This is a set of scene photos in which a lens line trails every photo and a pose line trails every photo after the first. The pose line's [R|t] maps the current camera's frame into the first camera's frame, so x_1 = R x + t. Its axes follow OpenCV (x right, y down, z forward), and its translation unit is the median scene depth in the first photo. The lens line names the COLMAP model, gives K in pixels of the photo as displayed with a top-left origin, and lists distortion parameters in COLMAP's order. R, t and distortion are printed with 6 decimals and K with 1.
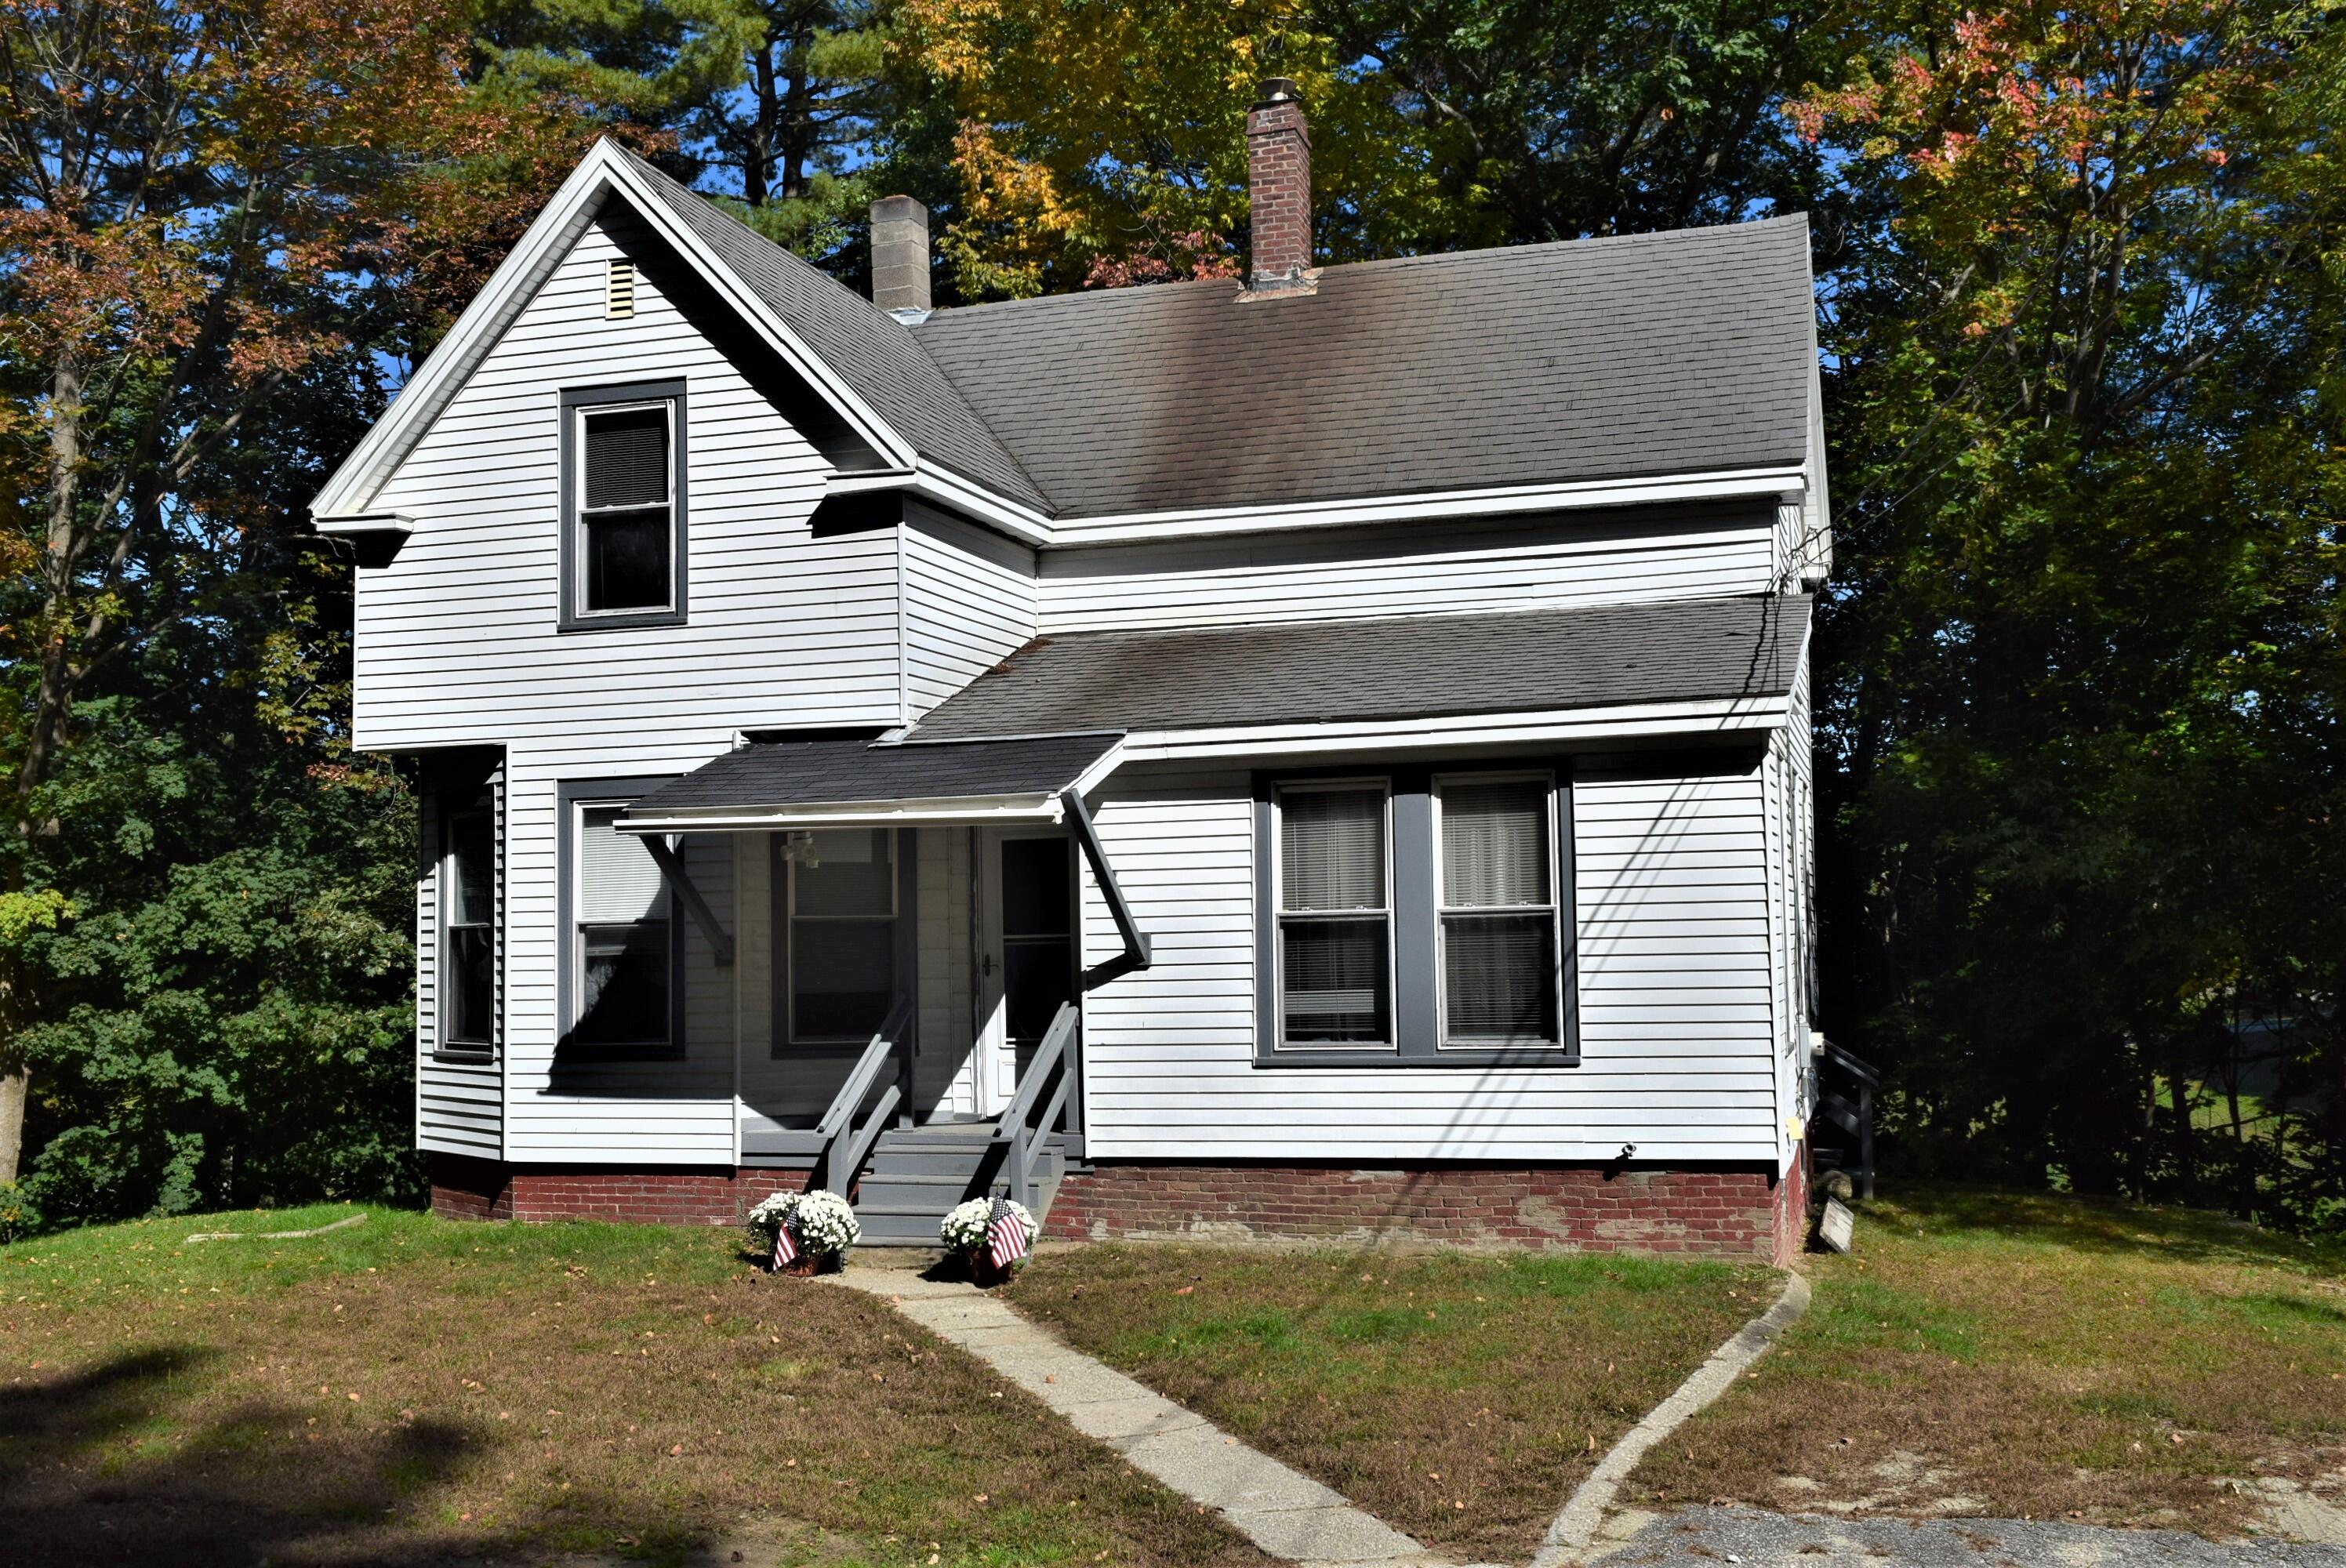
lens RADIAL K [[2381.4, 0, 1173.0], [0, 2381.4, 784.0], [0, 0, 1]] dist [-0.029747, -0.005121]
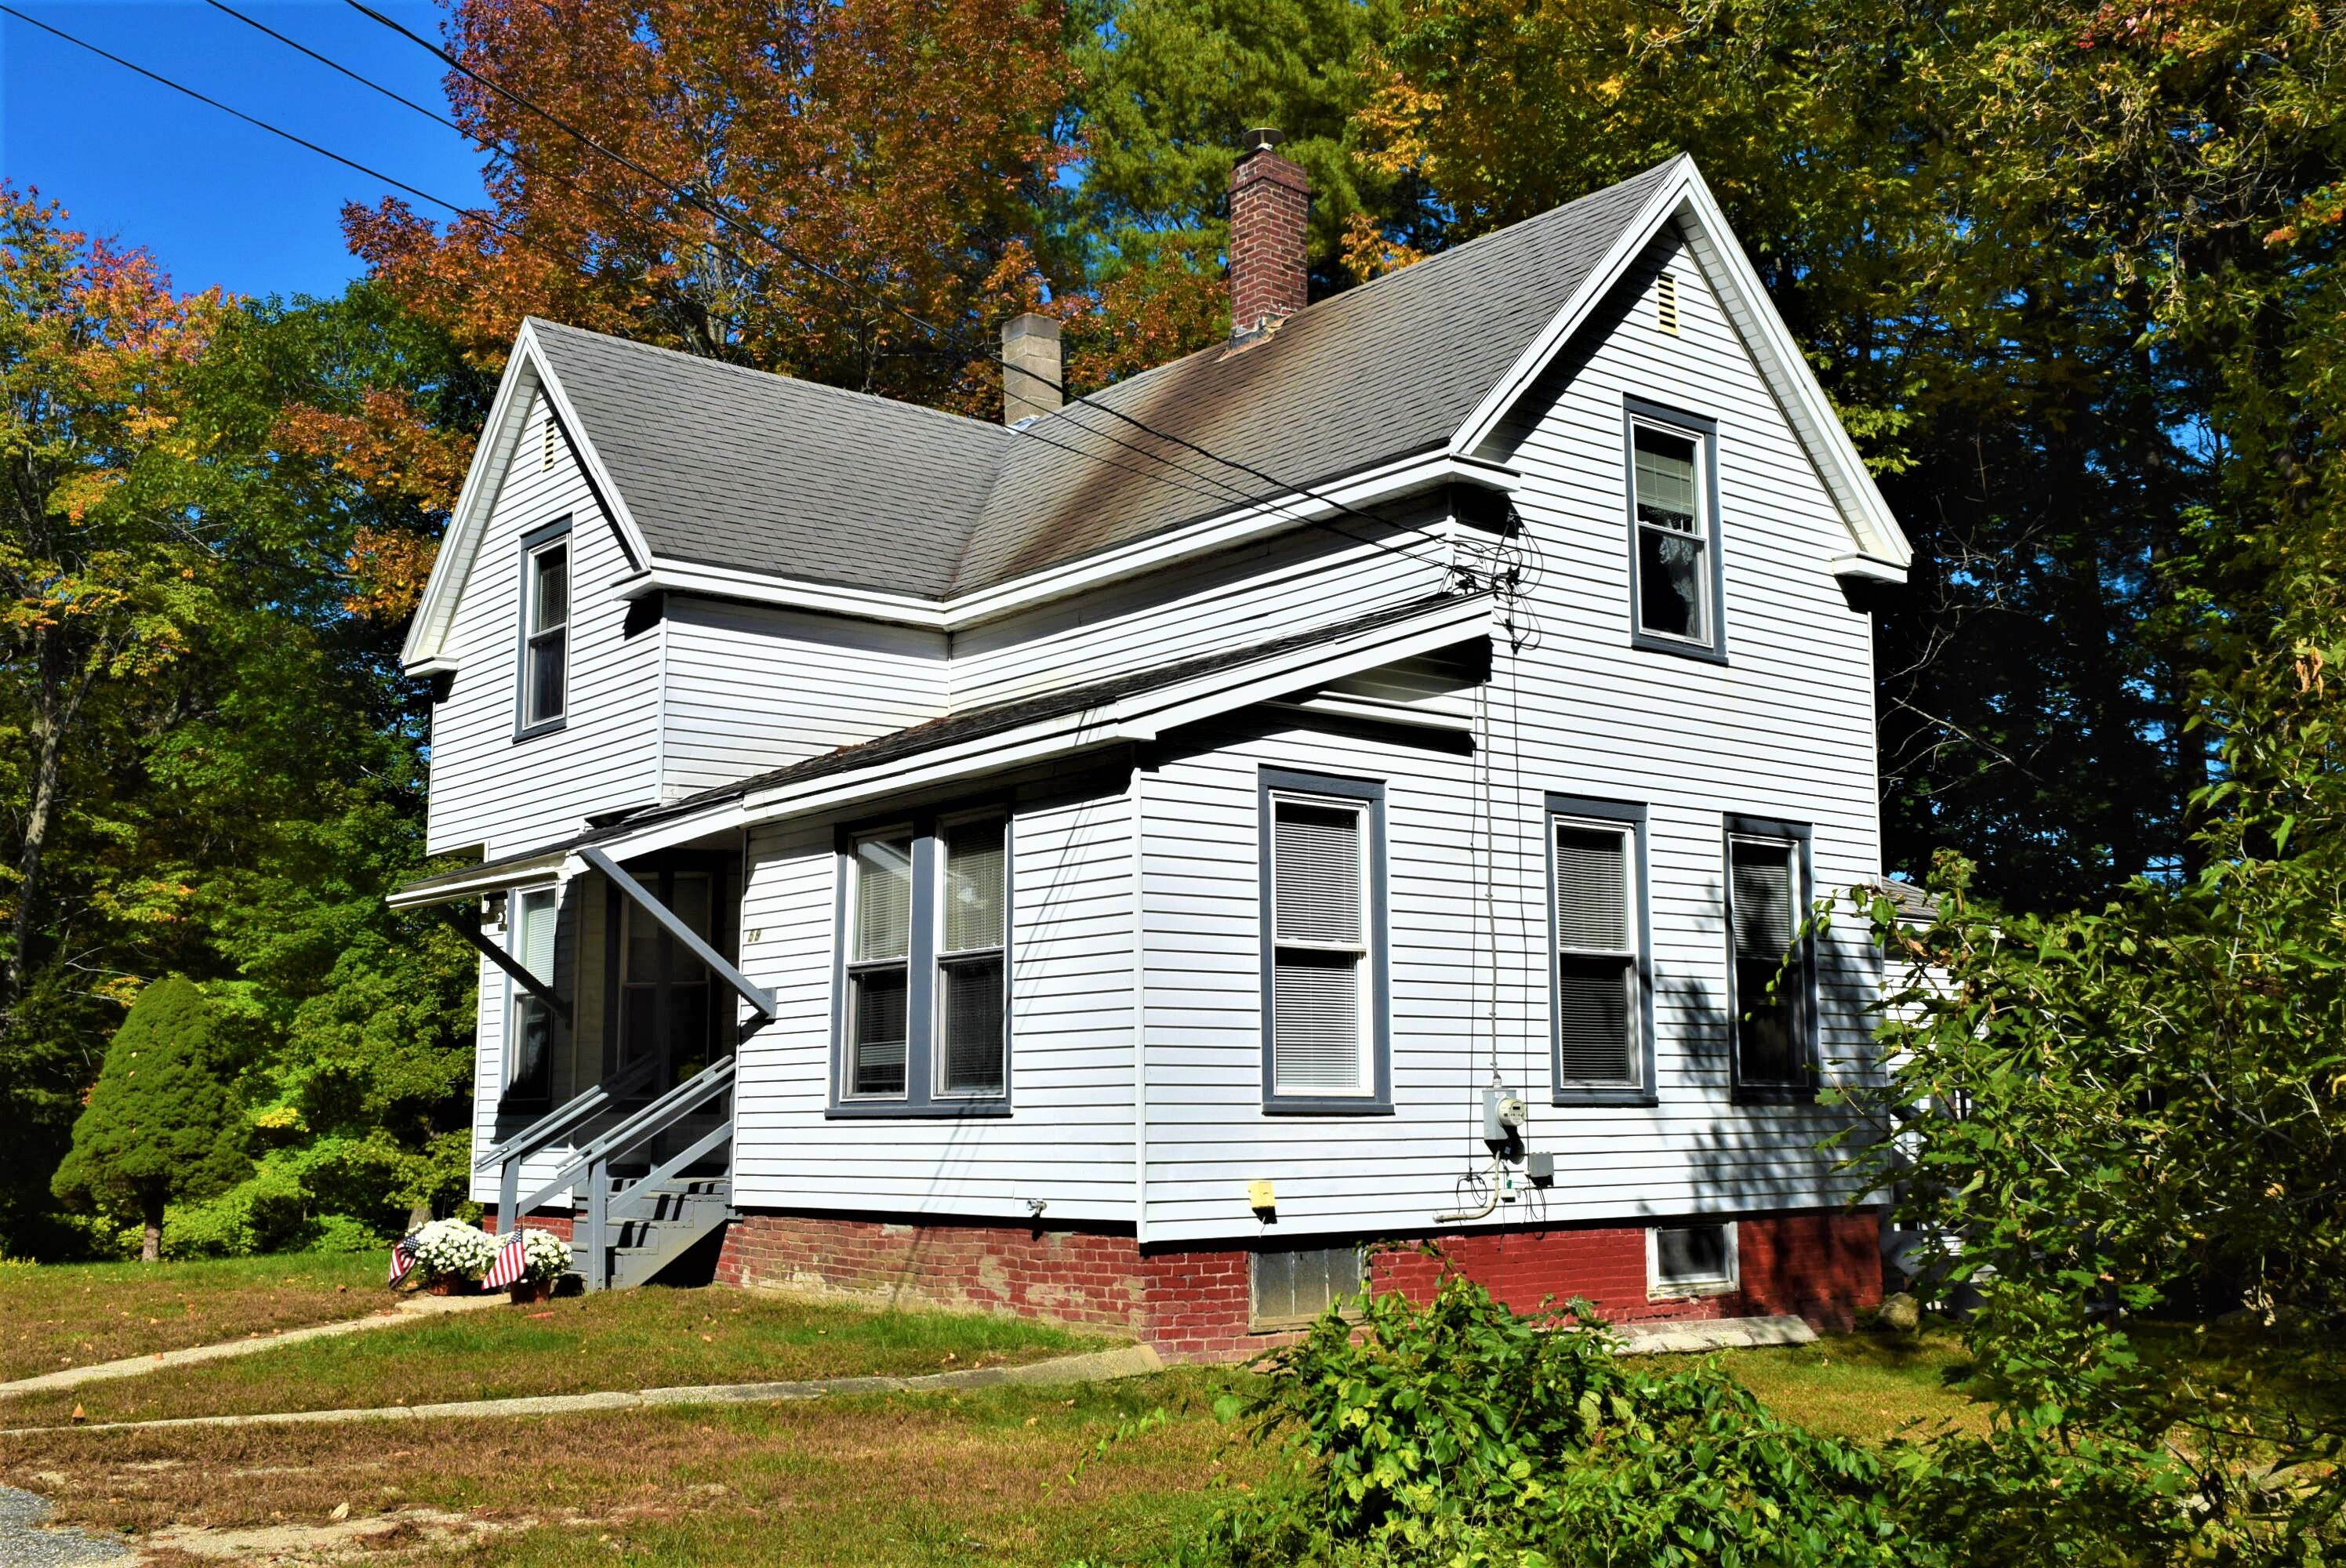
lens RADIAL K [[2381.4, 0, 1173.0], [0, 2381.4, 784.0], [0, 0, 1]] dist [-0.029747, -0.005121]
pose [[0.830010, -0.066599, -0.553758, 0.729564], [0.030585, 0.996786, -0.074039, 0.057823], [0.556909, 0.044517, 0.829380, 0.245383]]
